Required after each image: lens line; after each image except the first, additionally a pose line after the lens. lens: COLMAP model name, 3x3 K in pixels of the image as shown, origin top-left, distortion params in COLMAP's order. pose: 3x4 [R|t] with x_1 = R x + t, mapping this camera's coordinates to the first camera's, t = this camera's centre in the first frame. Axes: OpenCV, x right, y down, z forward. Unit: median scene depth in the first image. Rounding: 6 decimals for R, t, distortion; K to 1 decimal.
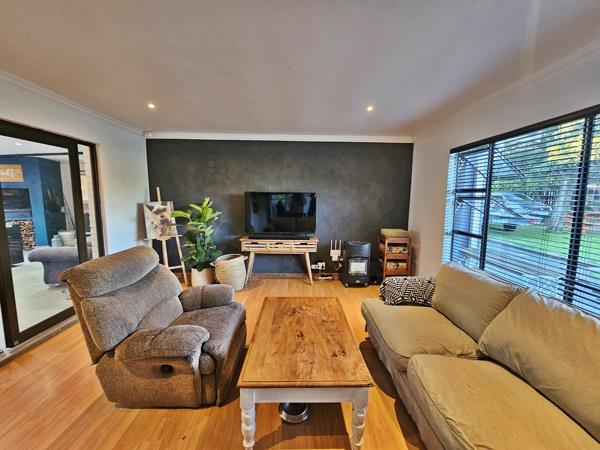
lens RADIAL K [[246.0, 0, 302.1], [0, 246.0, 226.0], [0, 0, 1]] dist [-0.000297, 0.000099]
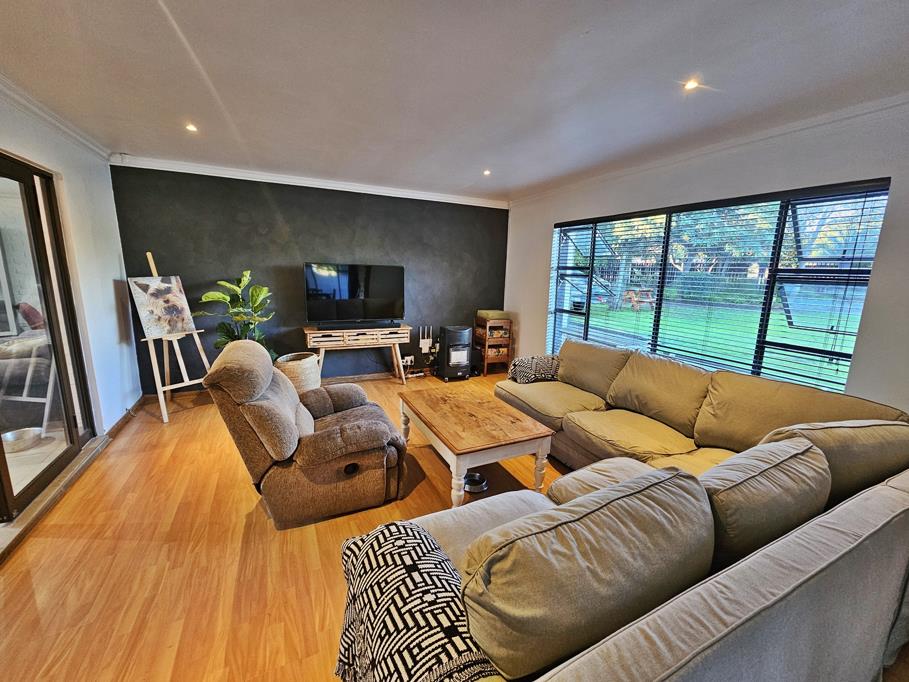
lens RADIAL K [[372.8, 0, 457.6], [0, 372.8, 342.6], [0, 0, 1]] dist [-0.000297, 0.000099]
pose [[0.908201, -0.066890, 0.413154, -0.299923], [0.033006, 0.995518, 0.088621, 0.005280], [-0.417231, -0.066850, 0.906339, -0.151666]]
